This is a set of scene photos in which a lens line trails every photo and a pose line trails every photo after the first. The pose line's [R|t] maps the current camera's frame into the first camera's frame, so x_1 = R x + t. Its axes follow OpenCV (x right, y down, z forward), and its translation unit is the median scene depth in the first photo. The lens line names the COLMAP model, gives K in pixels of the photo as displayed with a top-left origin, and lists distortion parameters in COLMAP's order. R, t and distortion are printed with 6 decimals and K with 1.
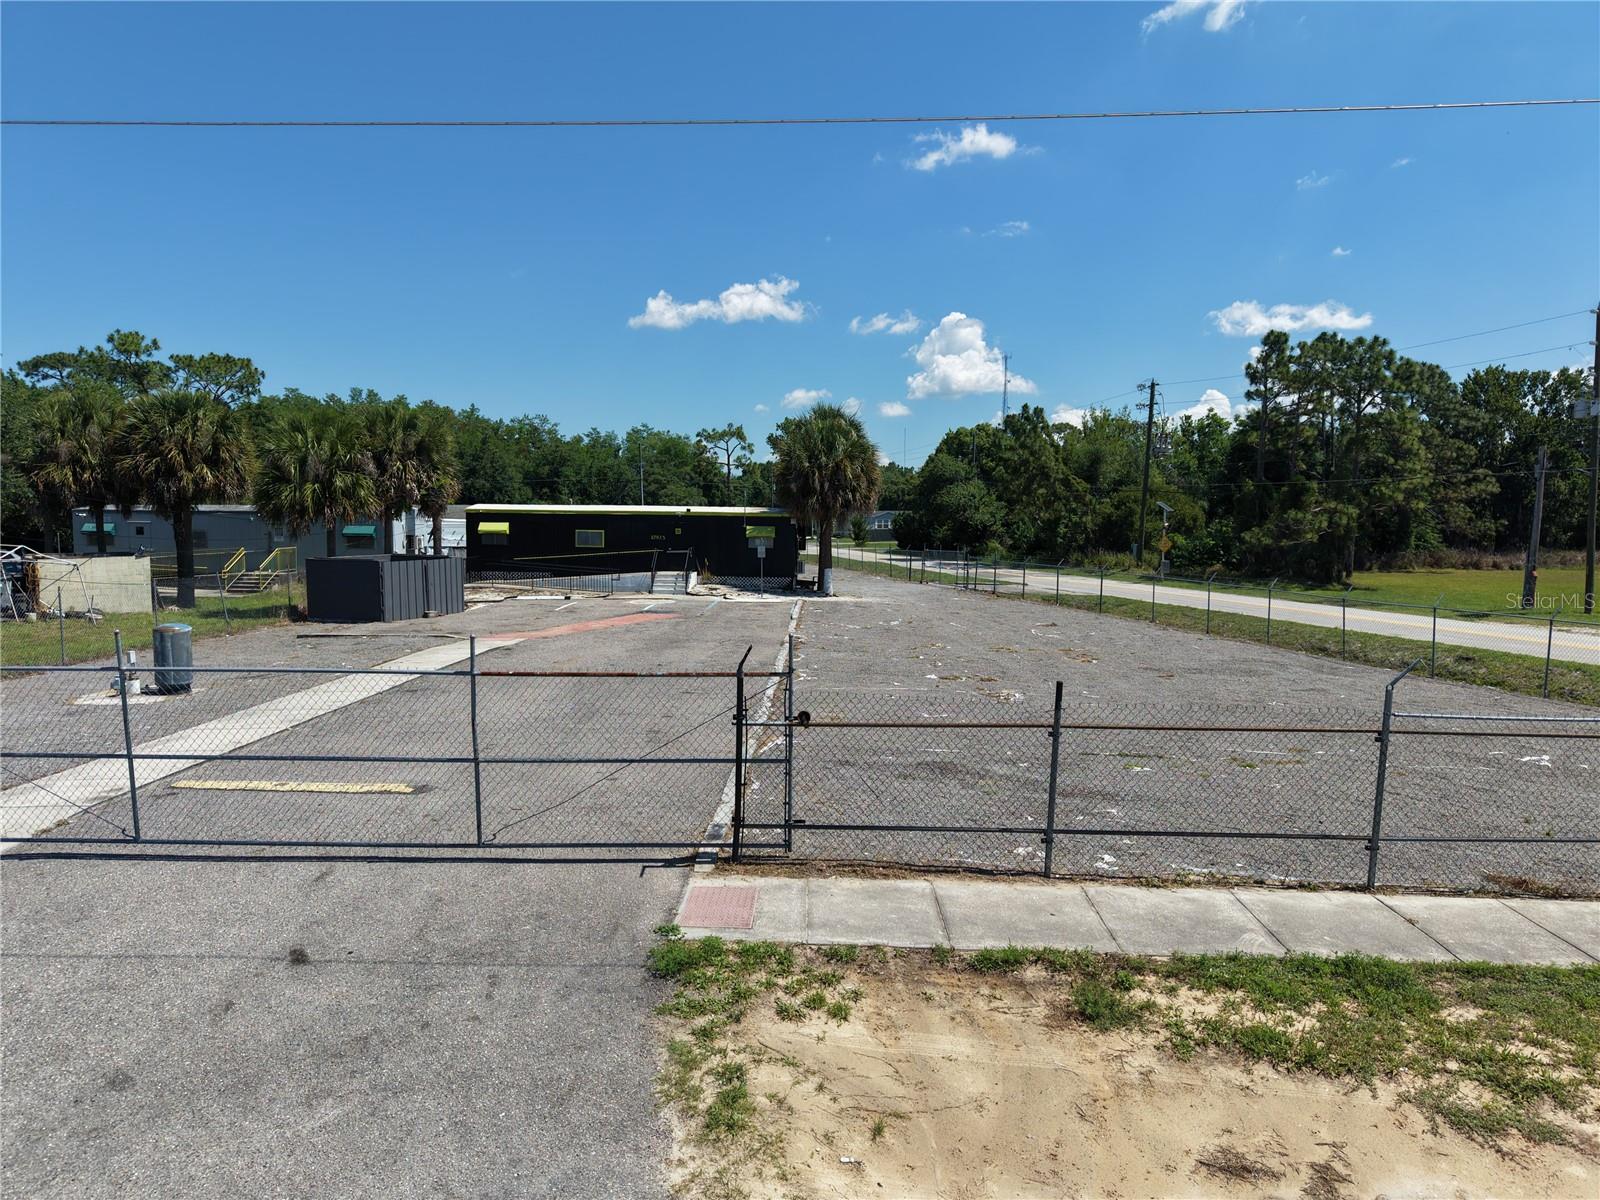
lens RADIAL K [[1113.7, 0, 800.0], [0, 1113.7, 600.0], [0, 0, 1]] dist [-0.006260, -0.004398]
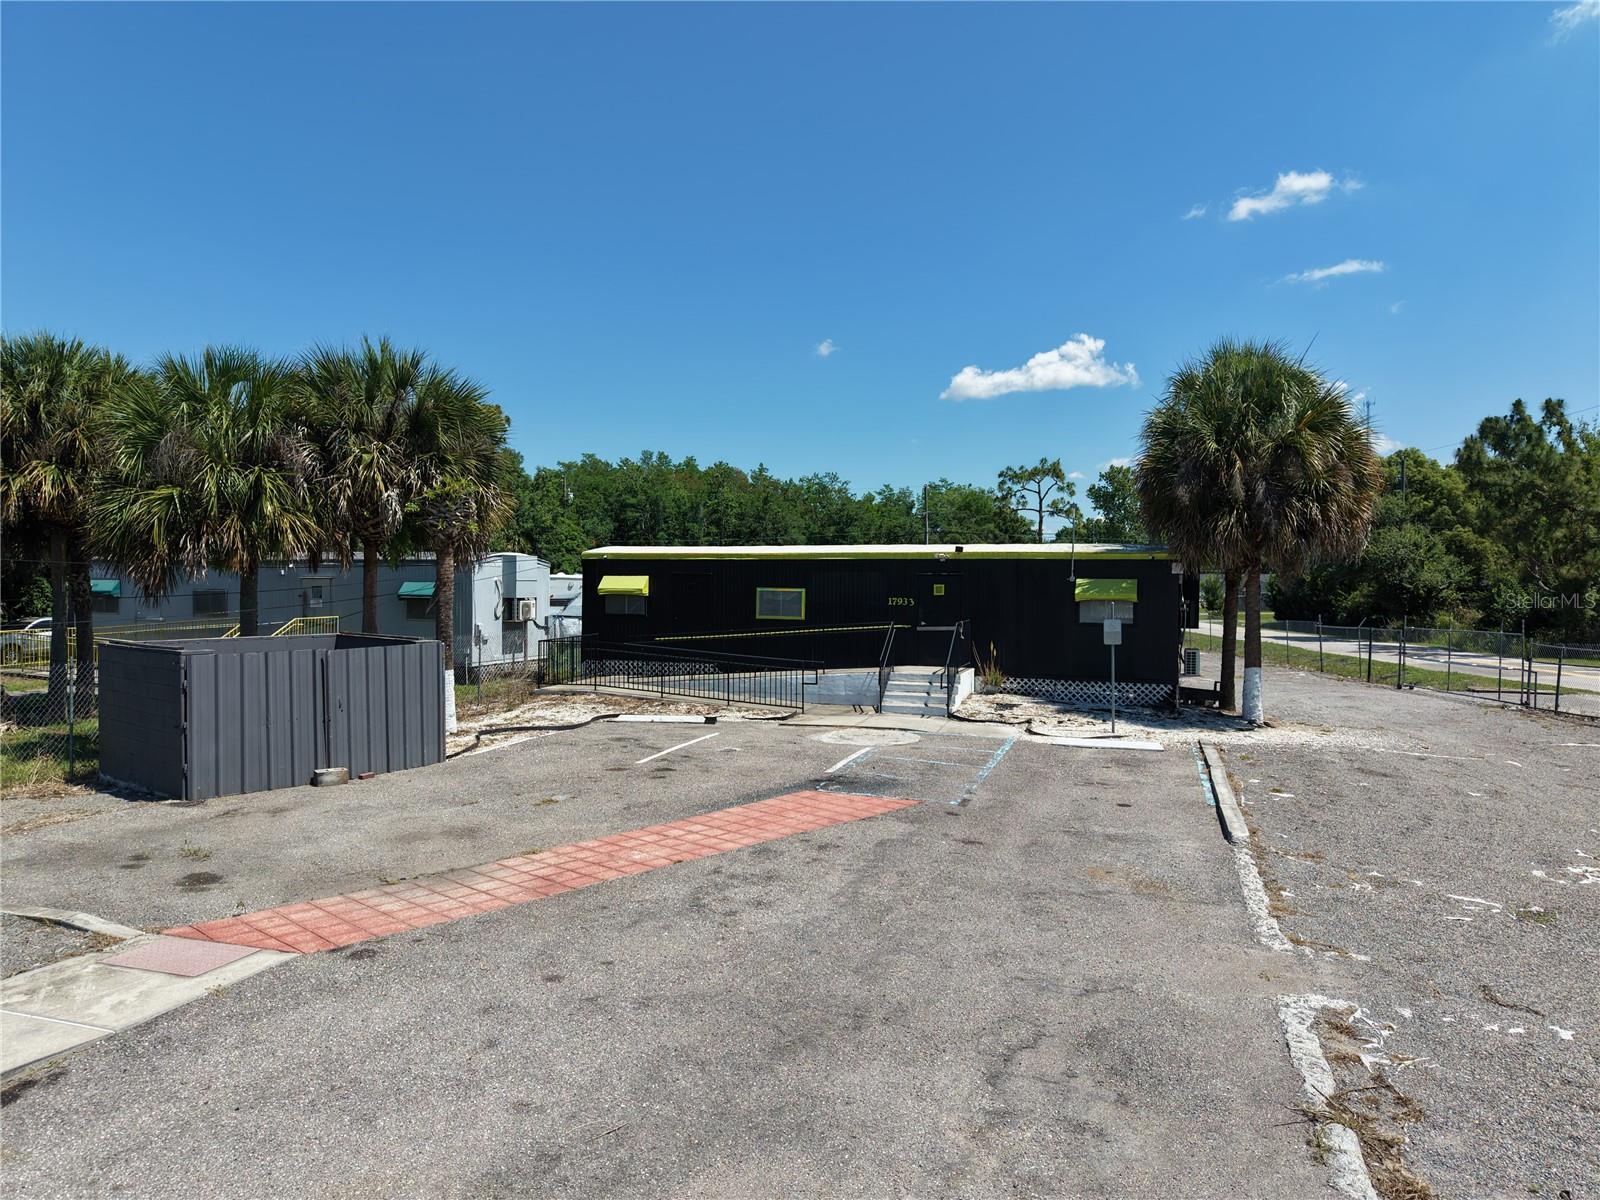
lens RADIAL K [[1092.9, 0, 792.9], [0, 1092.9, 602.3], [0, 0, 1]] dist [0.127056, -0.163670]
pose [[0.959525, 0.002789, -0.281609, -0.029140], [-0.019874, 0.998129, -0.057831, -0.024034], [0.280921, 0.061087, 0.957785, 0.472166]]
